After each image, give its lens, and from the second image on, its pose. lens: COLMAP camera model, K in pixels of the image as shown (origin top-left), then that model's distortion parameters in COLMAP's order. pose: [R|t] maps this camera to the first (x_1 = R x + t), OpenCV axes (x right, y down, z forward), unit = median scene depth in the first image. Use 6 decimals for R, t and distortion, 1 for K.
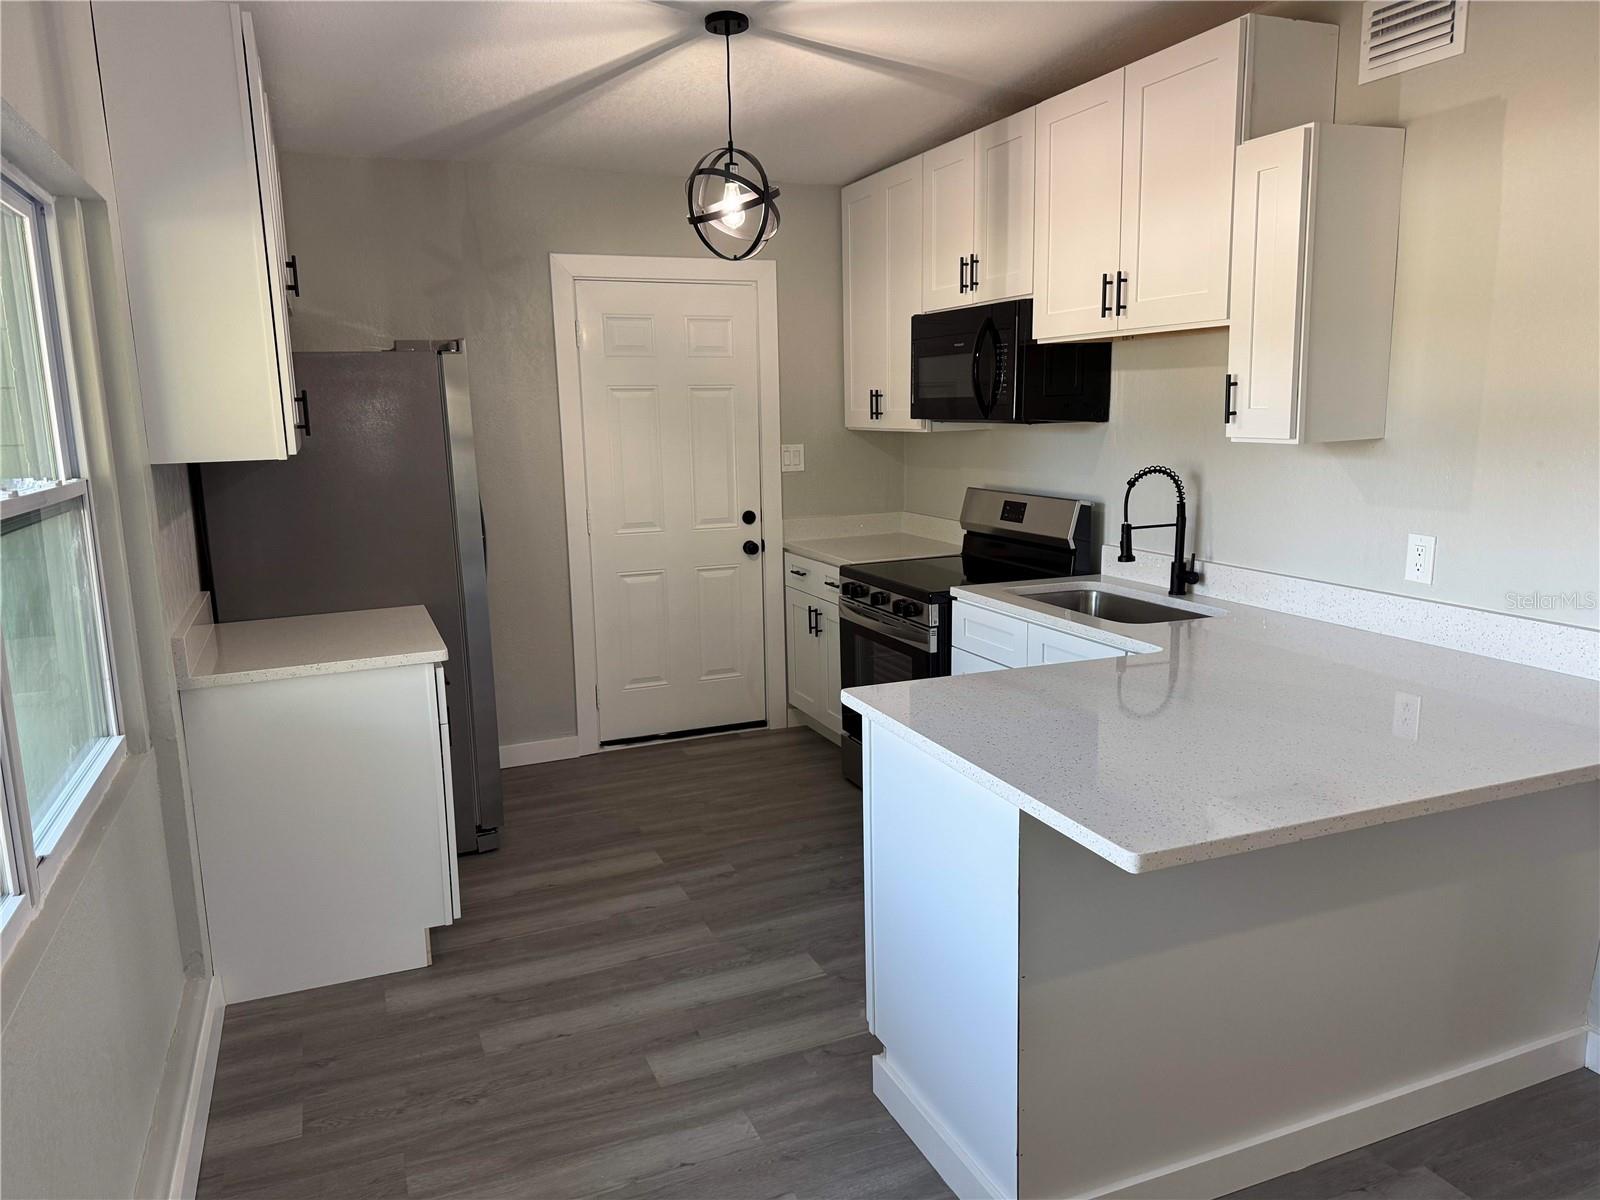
lens RADIAL K [[1131.4, 0, 799.2], [0, 1131.4, 603.0], [0, 0, 1]] dist [0.055577, -0.048433]
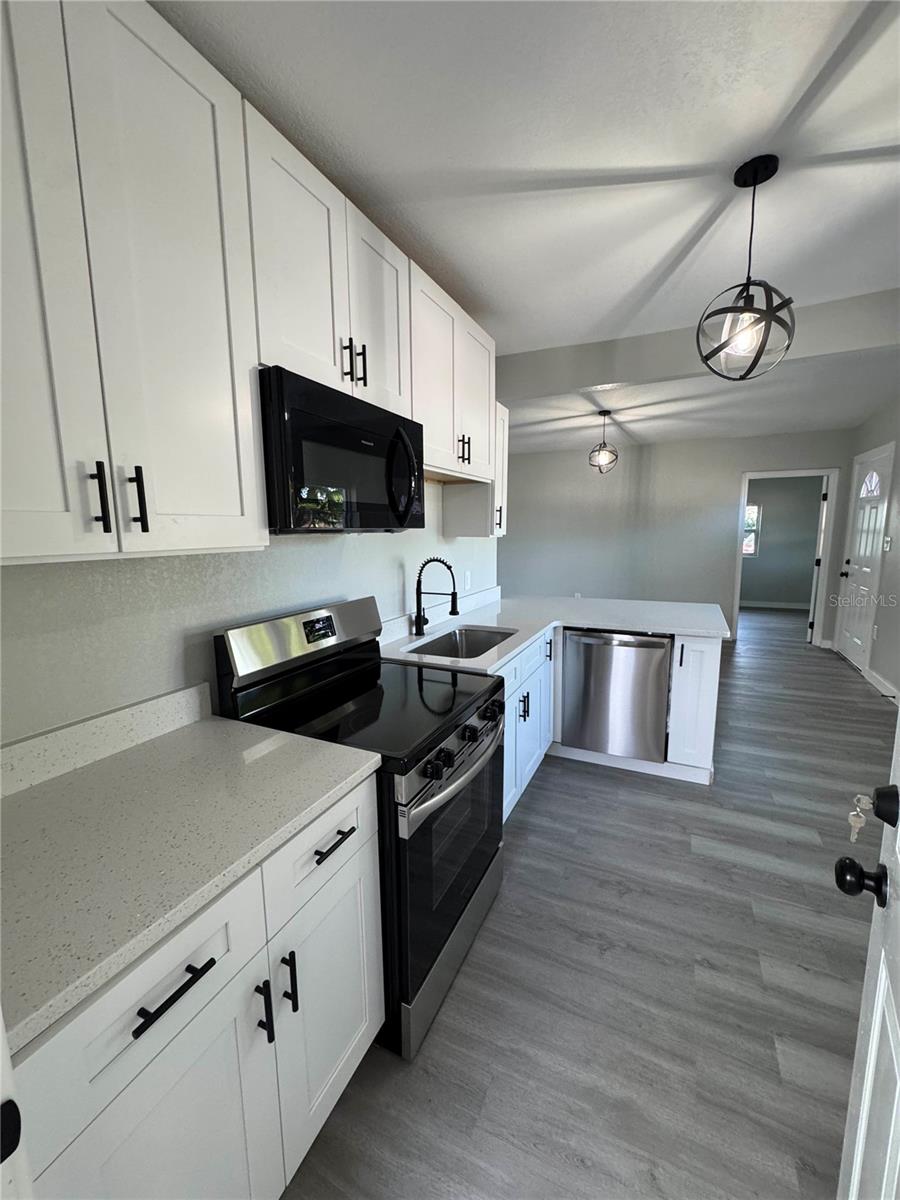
lens RADIAL K [[476.3, 0, 451.4], [0, 476.3, 598.7], [0, 0, 1]] dist [-0.002103, 0.000157]
pose [[-0.671671, -0.083180, 0.736166, -0.167733], [0.150356, 0.957692, 0.245394, -0.182804], [-0.725432, 0.275511, -0.630747, 1.147756]]
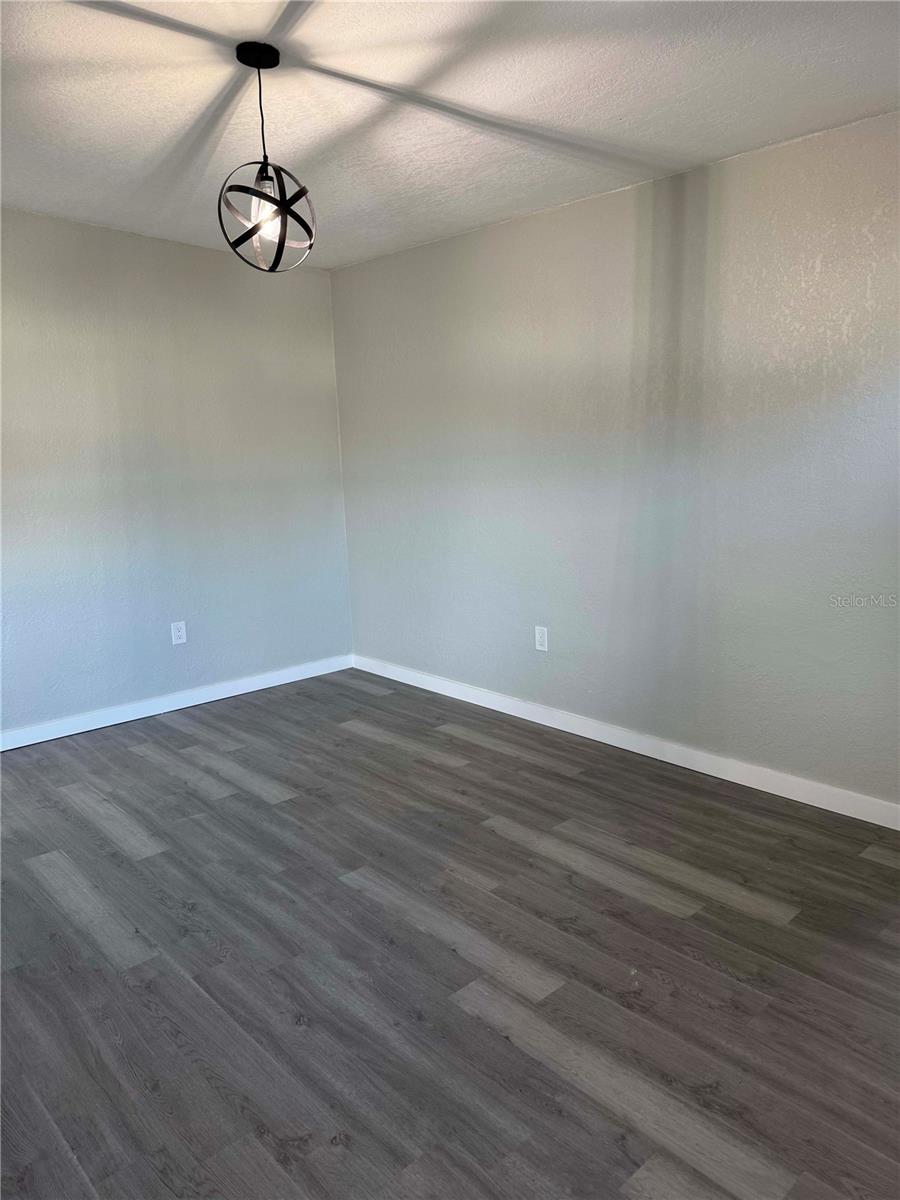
lens RADIAL K [[848.5, 0, 459.0], [0, 848.5, 593.6], [0, 0, 1]] dist [0.055577, -0.048433]
pose [[-0.356932, -0.145075, 0.922796, -0.167842], [0.192961, 0.955110, 0.224791, -0.148925], [-0.913984, 0.258298, -0.312915, 0.941018]]
